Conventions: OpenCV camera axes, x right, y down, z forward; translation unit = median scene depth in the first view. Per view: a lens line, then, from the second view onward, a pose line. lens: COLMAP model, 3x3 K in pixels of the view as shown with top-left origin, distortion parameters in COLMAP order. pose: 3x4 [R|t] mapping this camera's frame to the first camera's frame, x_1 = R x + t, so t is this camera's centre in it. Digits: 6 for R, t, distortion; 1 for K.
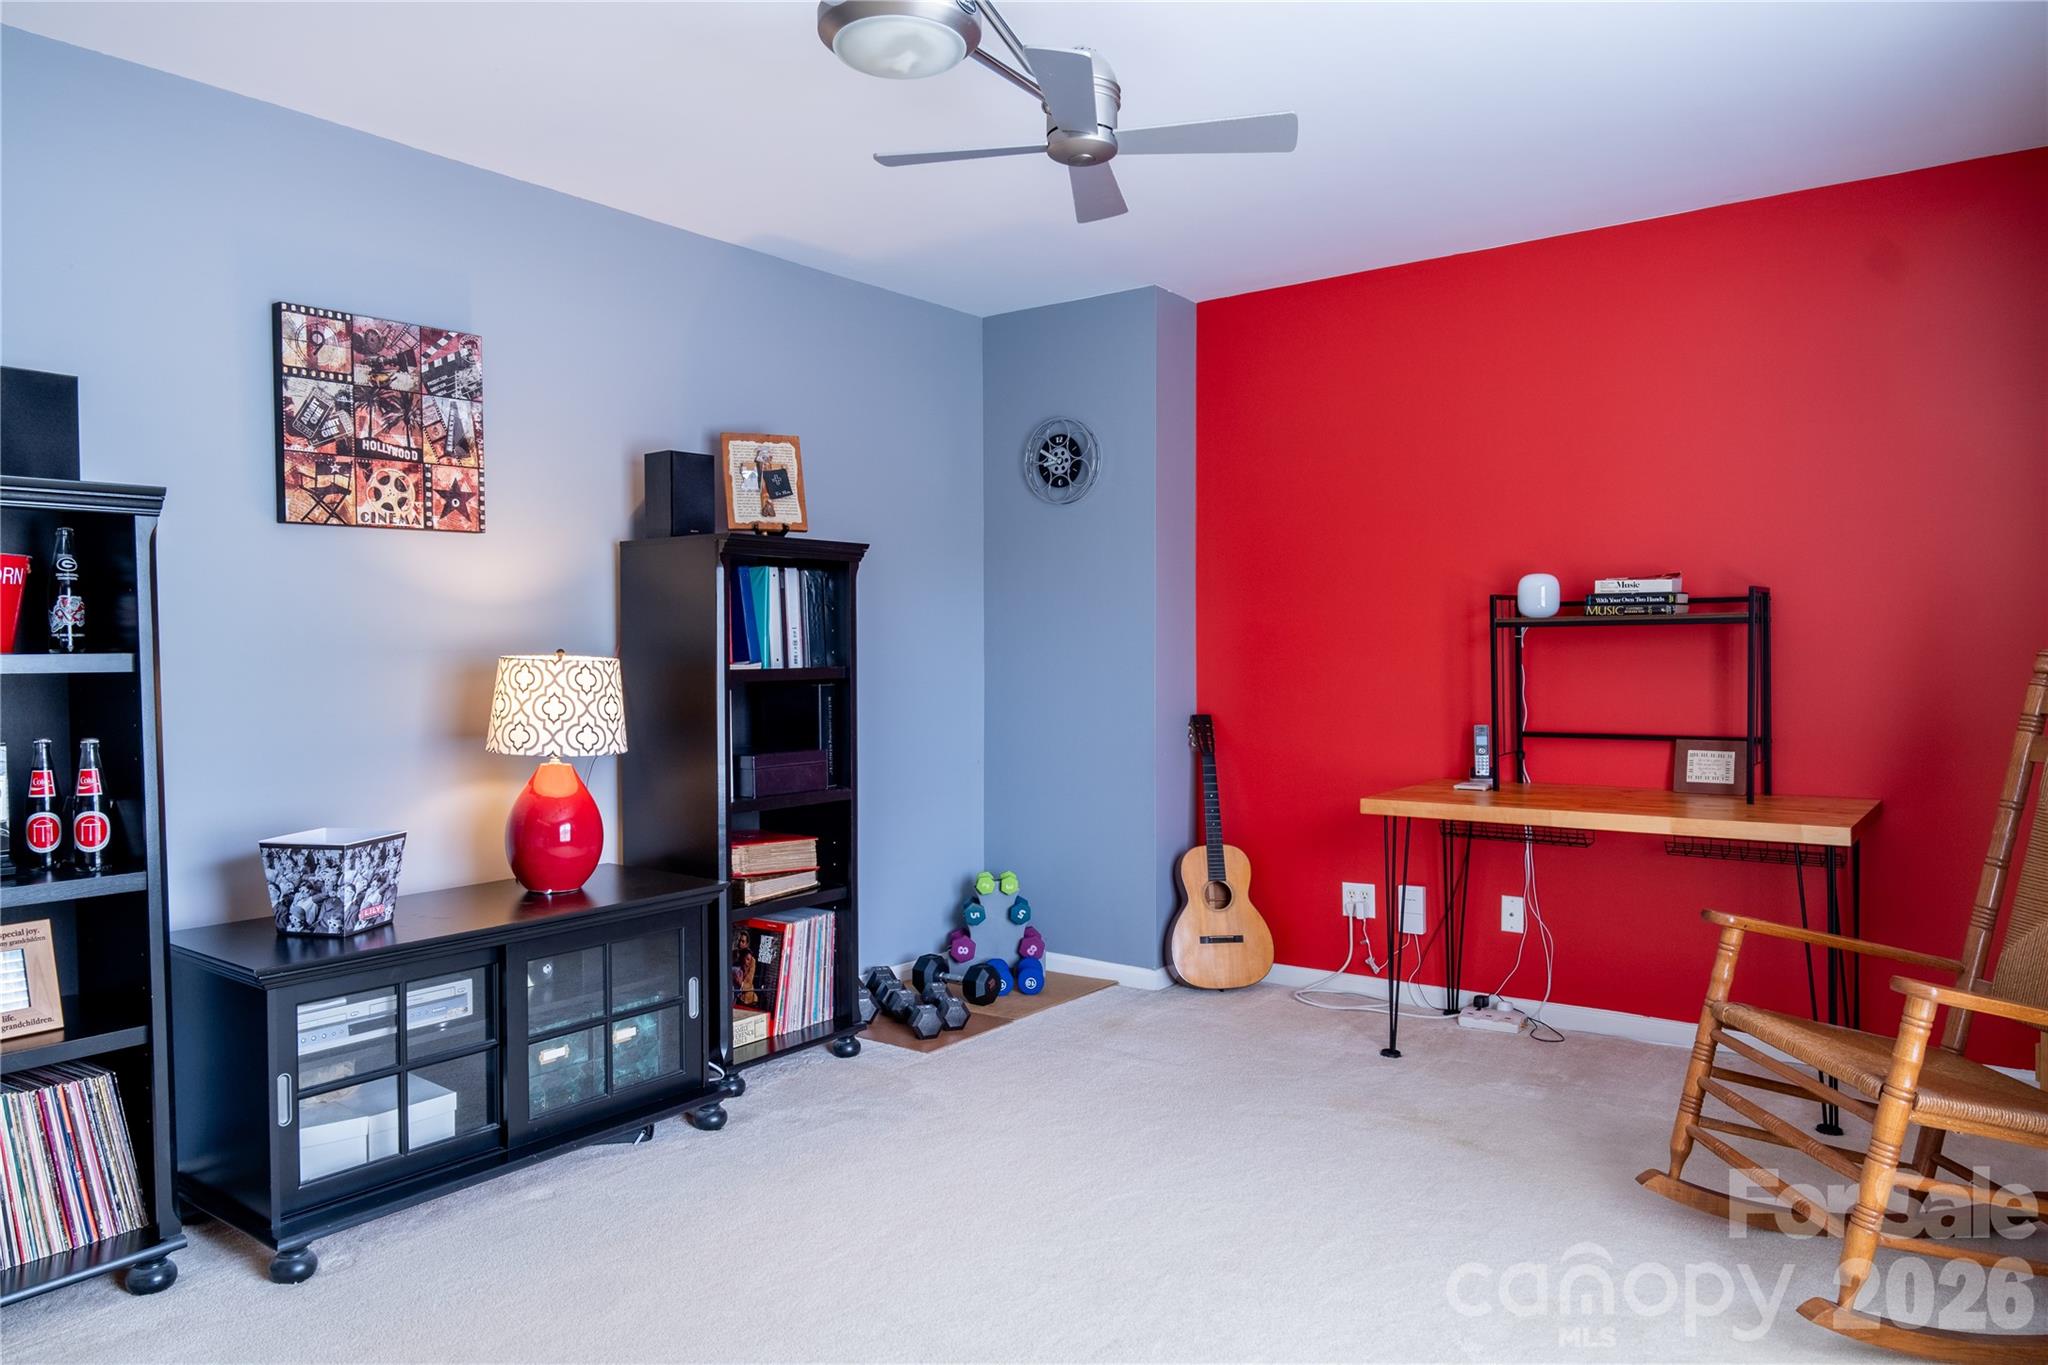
lens RADIAL K [[1379.8, 0, 1076.9], [0, 1379.8, 672.3], [0, 0, 1]] dist [-0.002532, -0.005362]
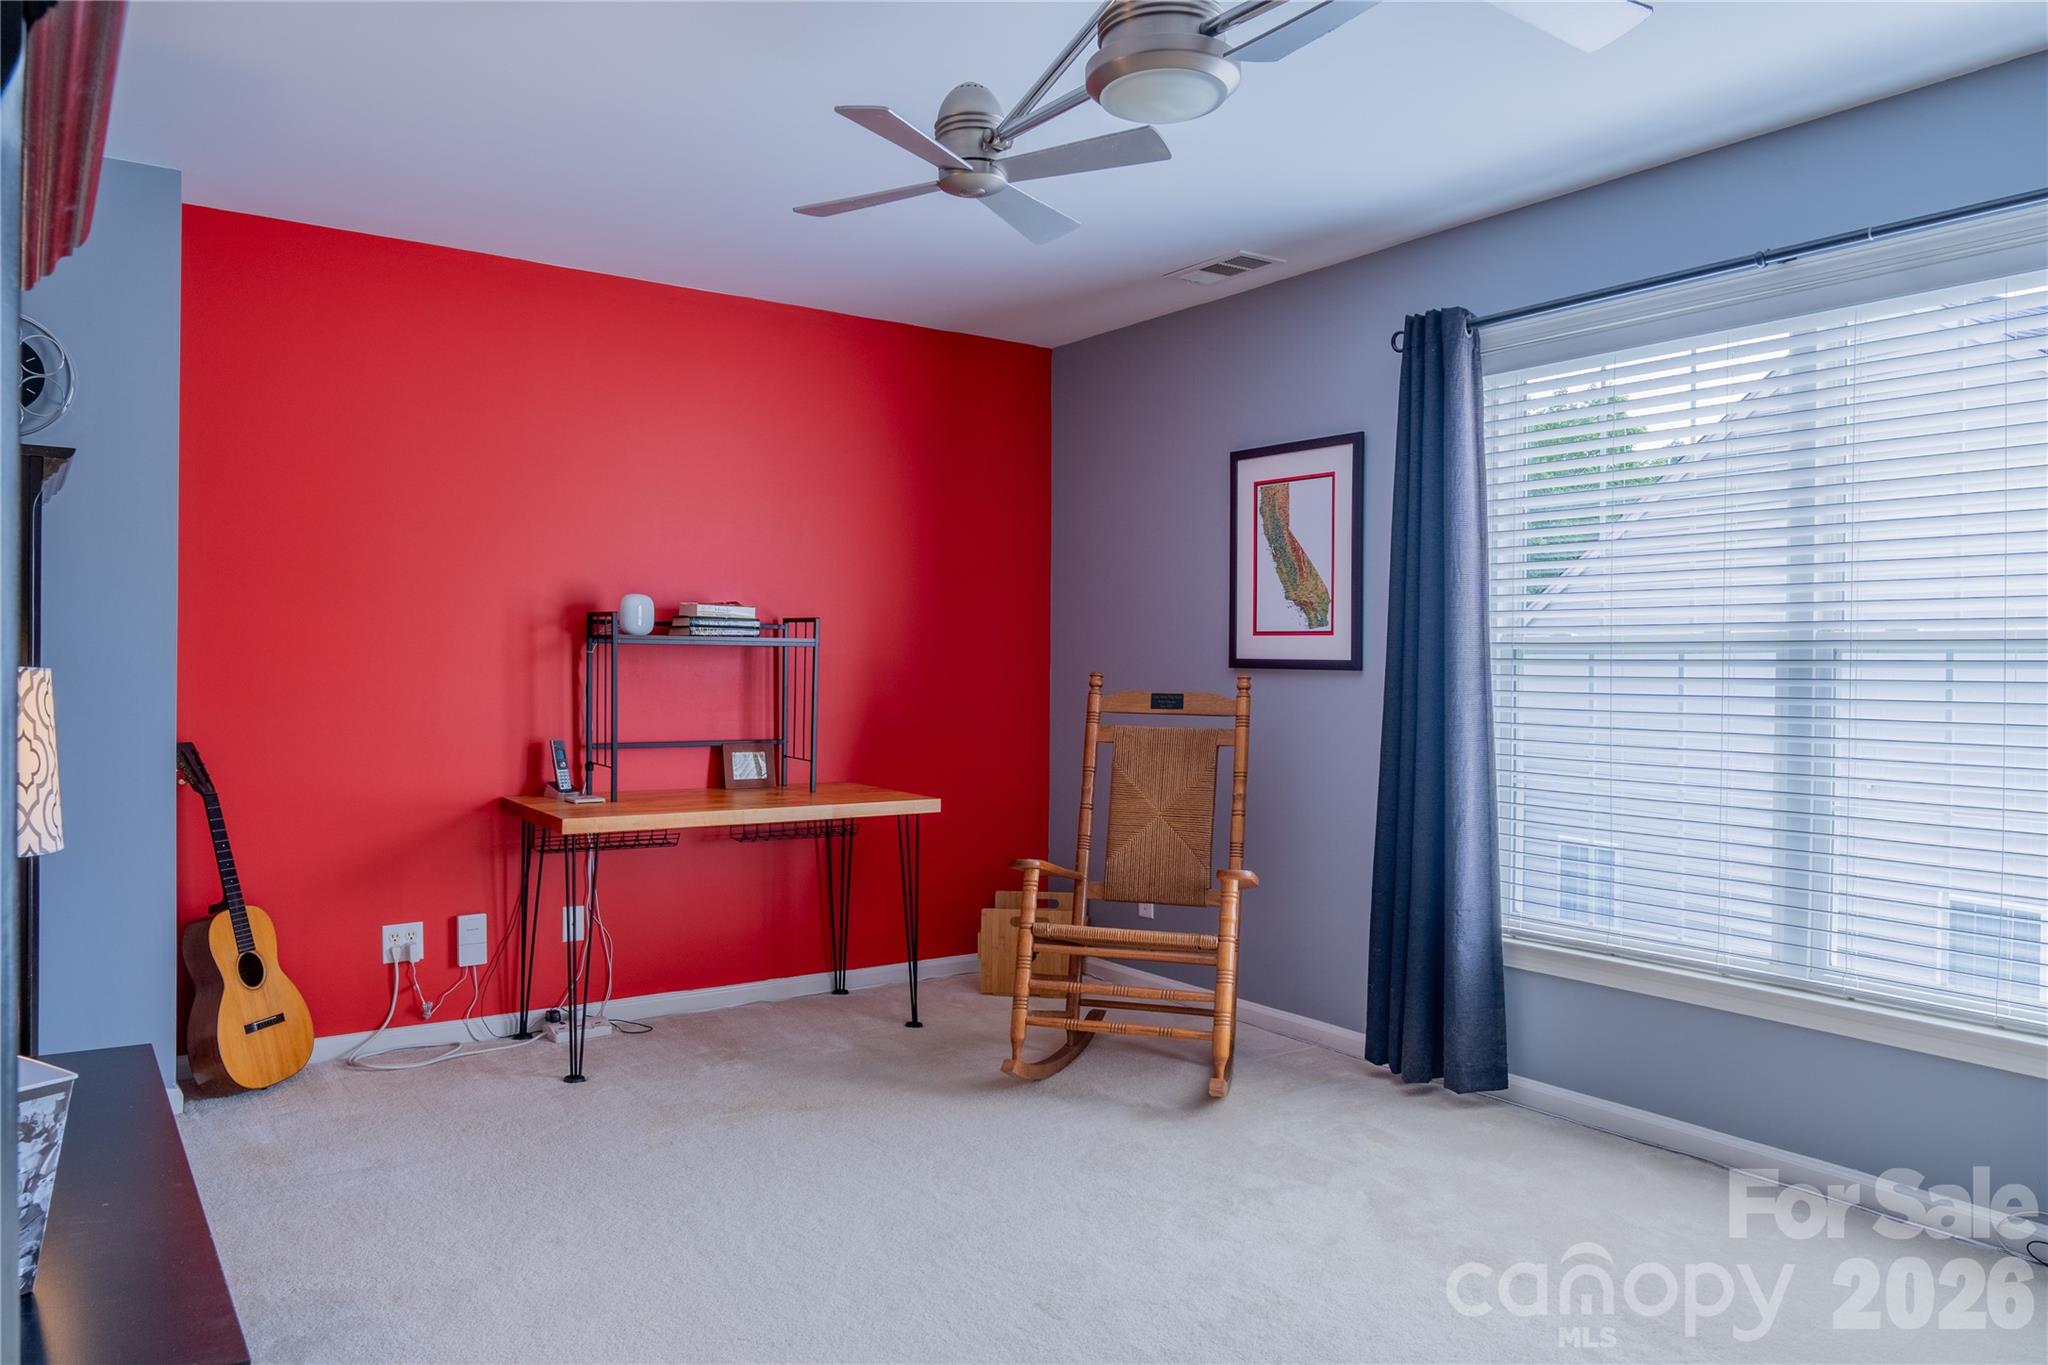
lens RADIAL K [[1379.8, 0, 1027.1], [0, 1379.8, 678.0], [0, 0, 1]] dist [-0.002532, -0.005362]
pose [[0.325244, 0.002136, 0.945628, -0.566469], [-0.000167, 0.999998, -0.002201, -0.004330], [-0.945630, 0.000558, 0.325244, 0.366781]]
